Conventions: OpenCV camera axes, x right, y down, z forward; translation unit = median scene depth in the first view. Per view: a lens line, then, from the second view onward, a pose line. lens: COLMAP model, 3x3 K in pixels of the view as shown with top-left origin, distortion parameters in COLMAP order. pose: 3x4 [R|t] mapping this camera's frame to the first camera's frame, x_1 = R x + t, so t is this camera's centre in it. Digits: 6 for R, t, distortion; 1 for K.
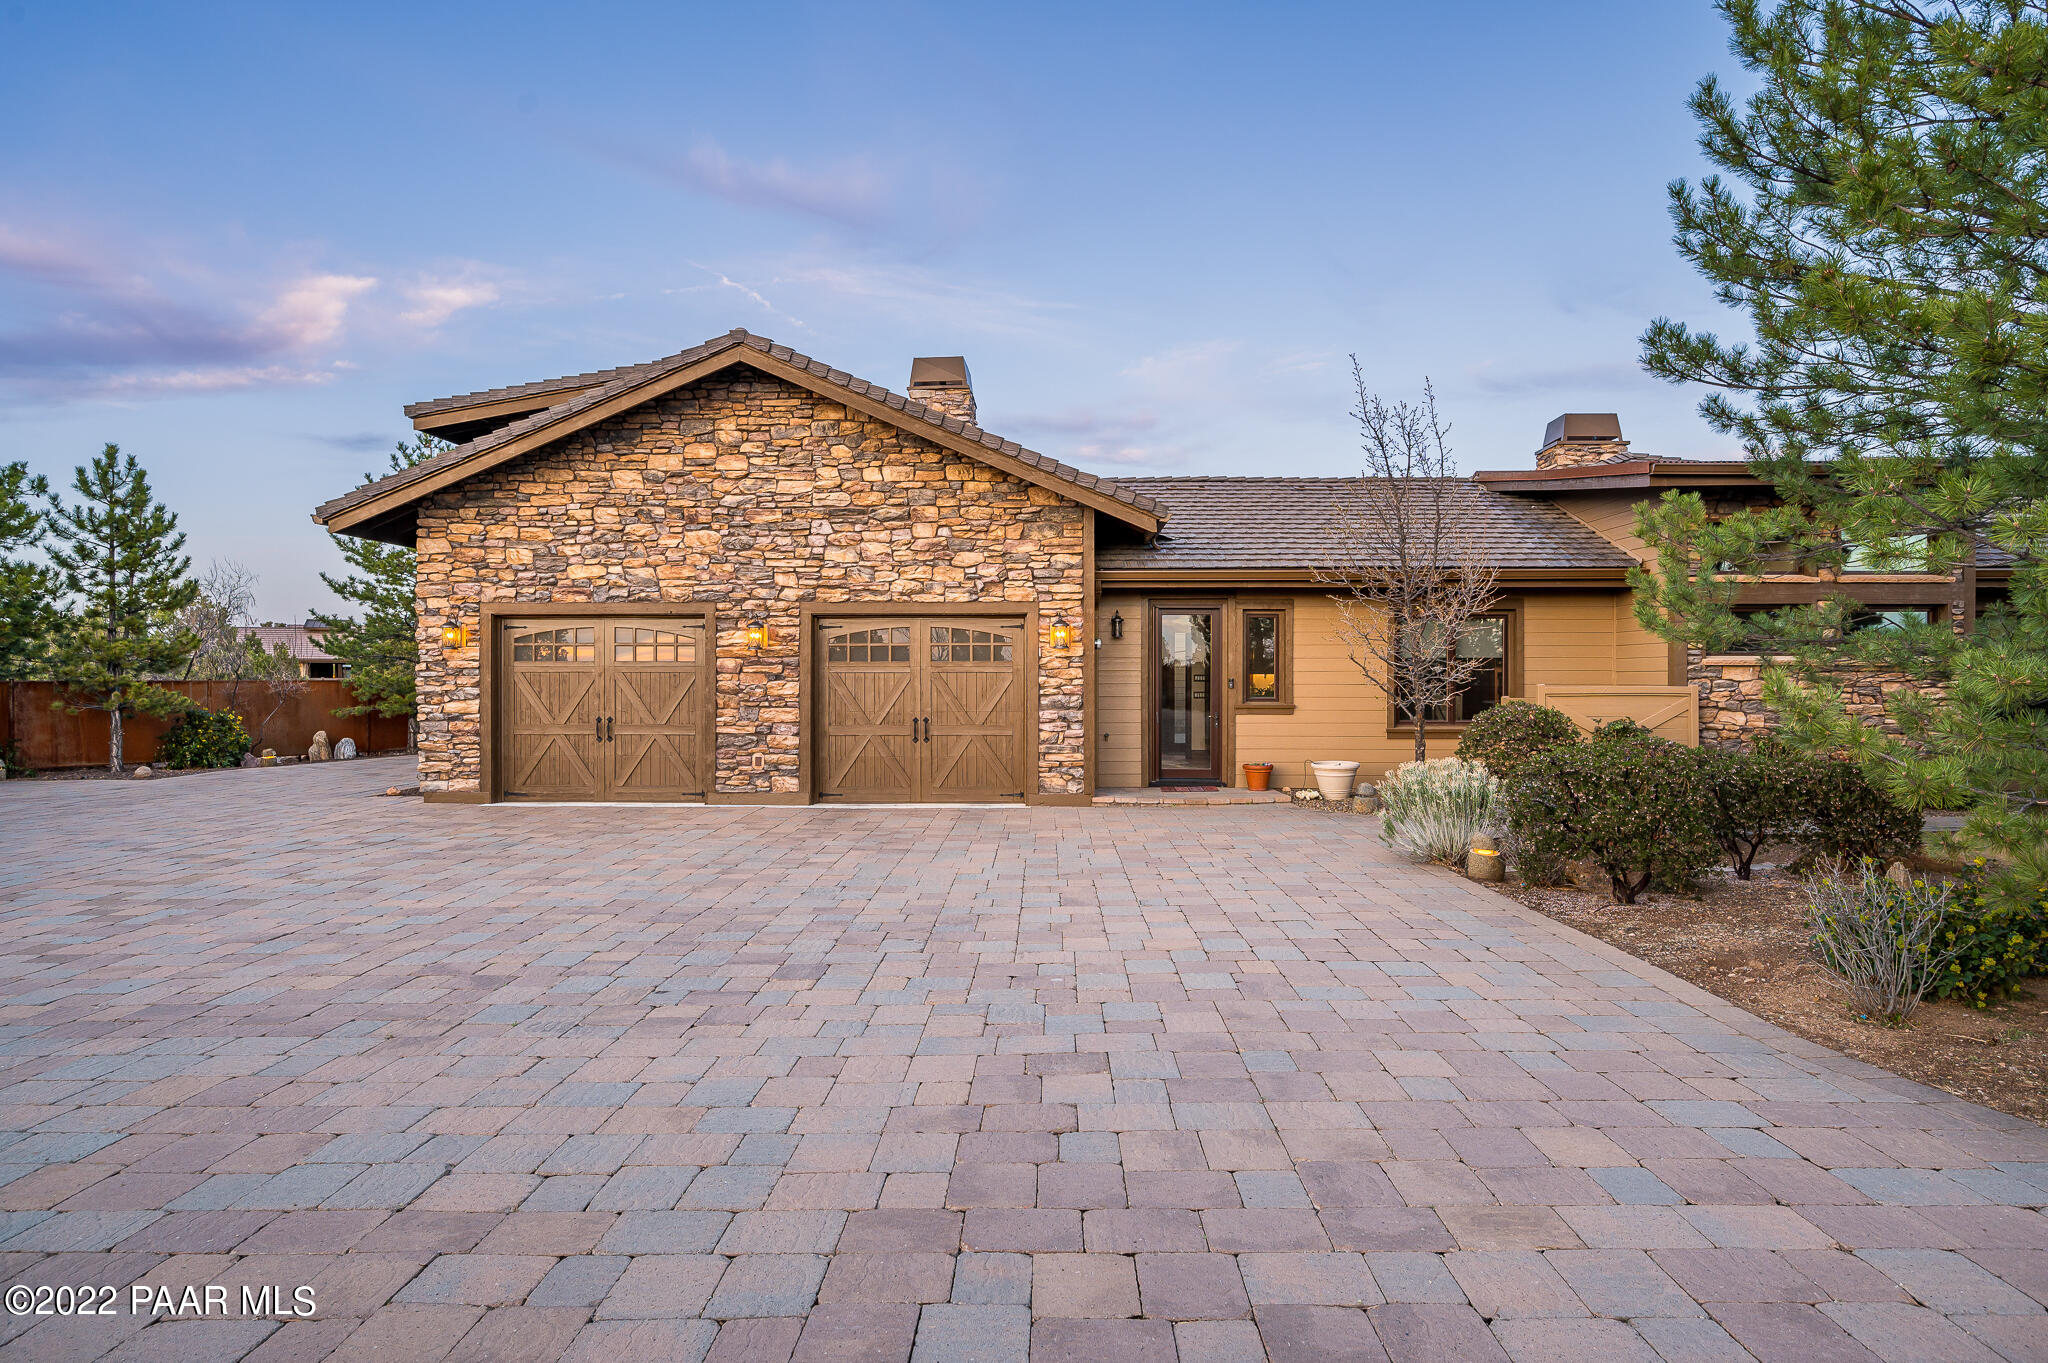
lens RADIAL K [[1208.7, 0, 1027.7], [0, 1208.7, 677.2], [0, 0, 1]] dist [0.001197, -0.000620]
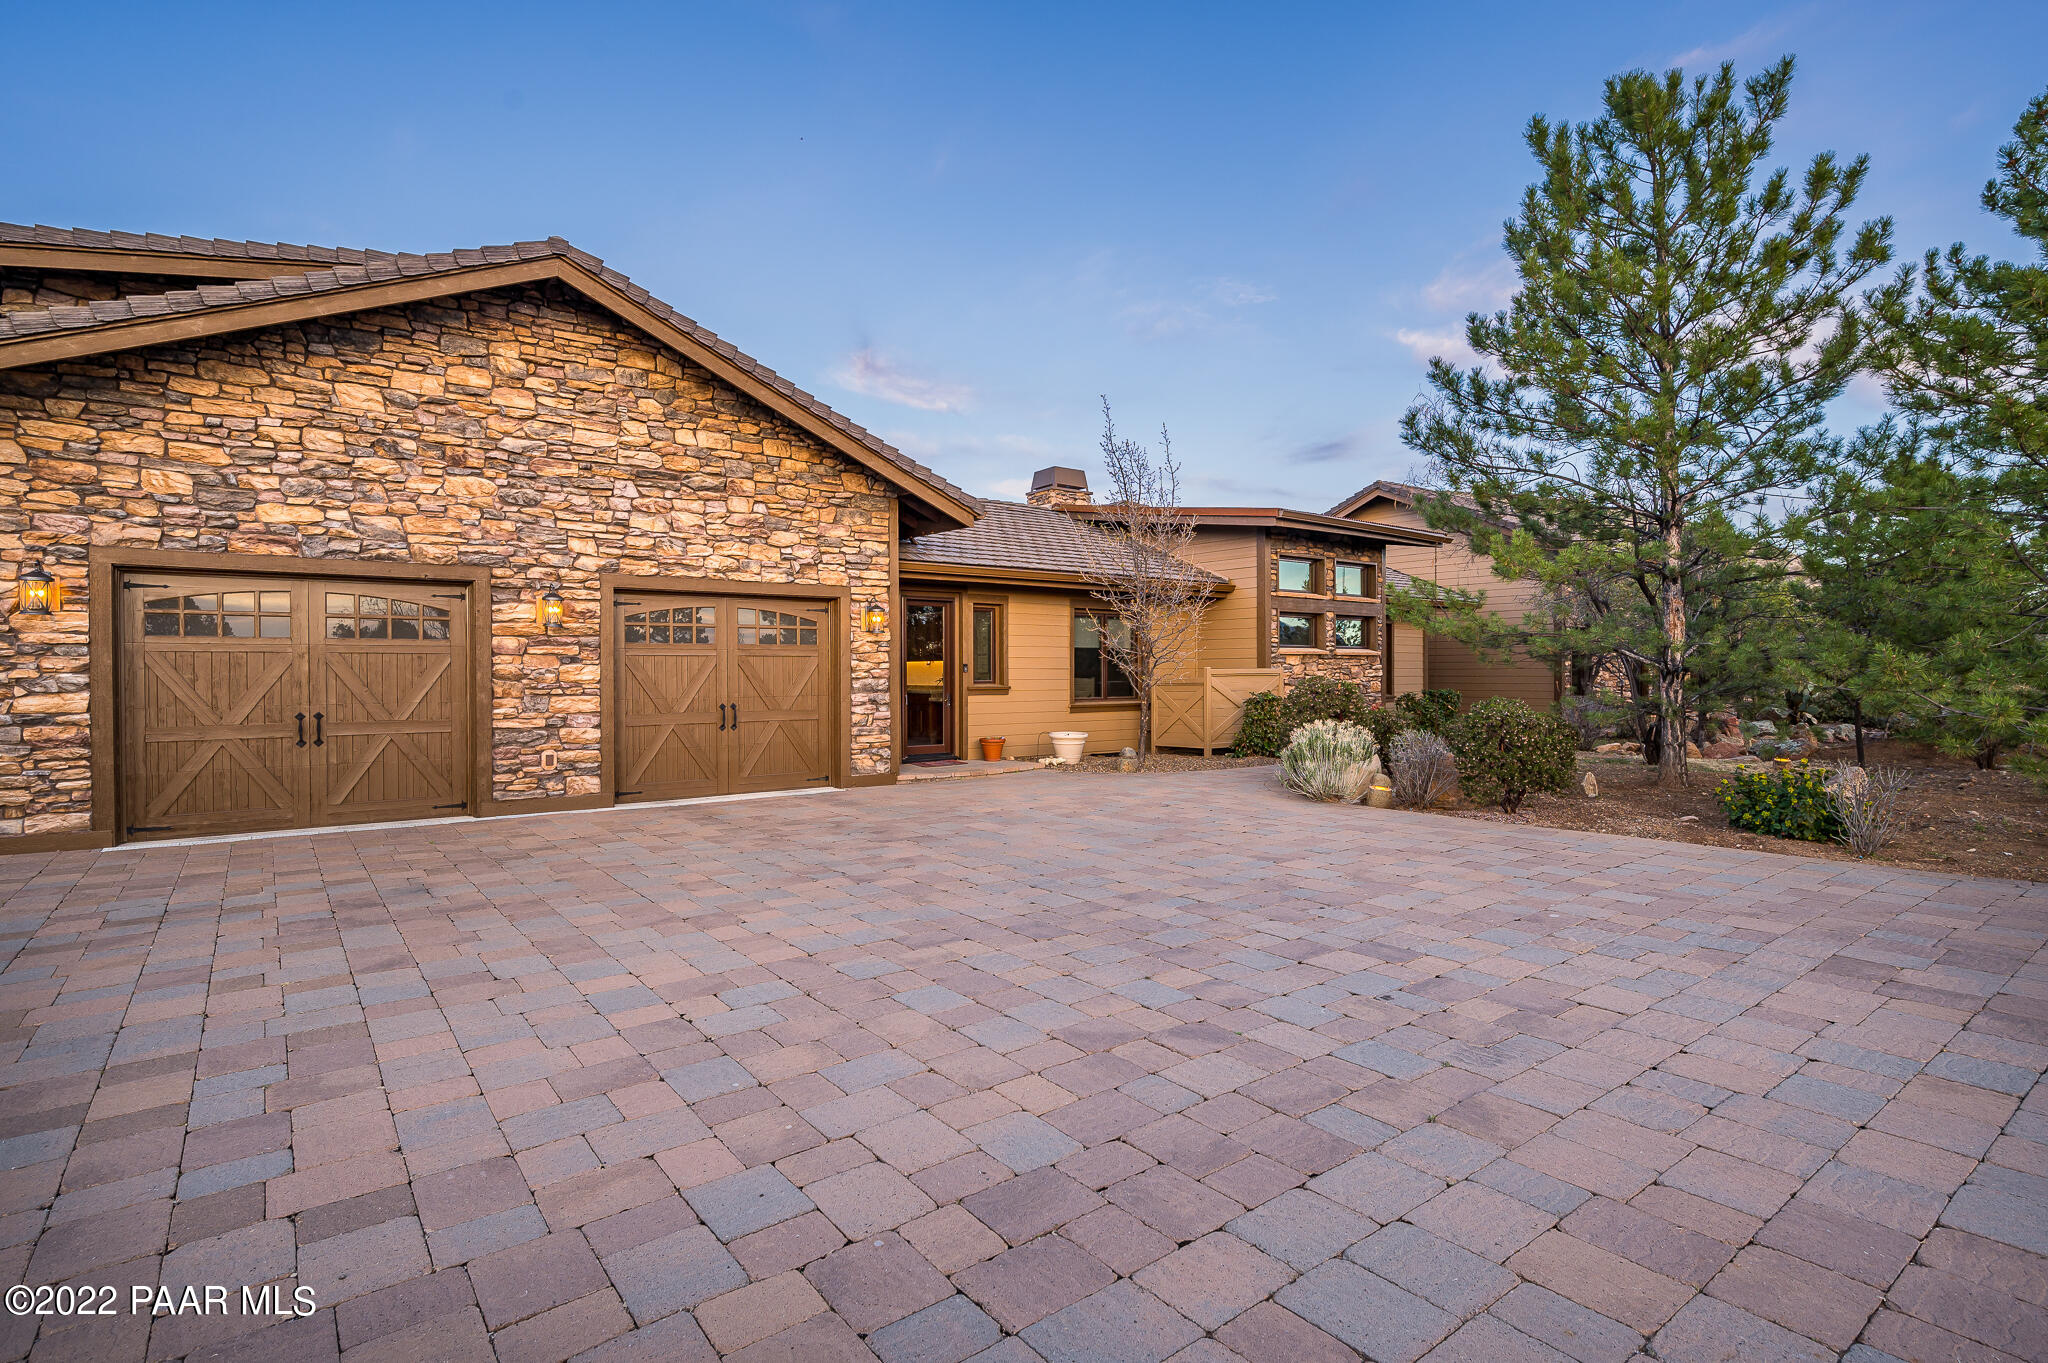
lens RADIAL K [[1000.4, 0, 1027.8], [0, 1000.4, 679.2], [0, 0, 1]] dist [0.000737, -0.000147]
pose [[0.777598, -0.007659, 0.628715, -0.401577], [0.004178, 0.999967, 0.007014, 0.009927], [-0.628748, -0.002828, 0.777604, 0.251838]]
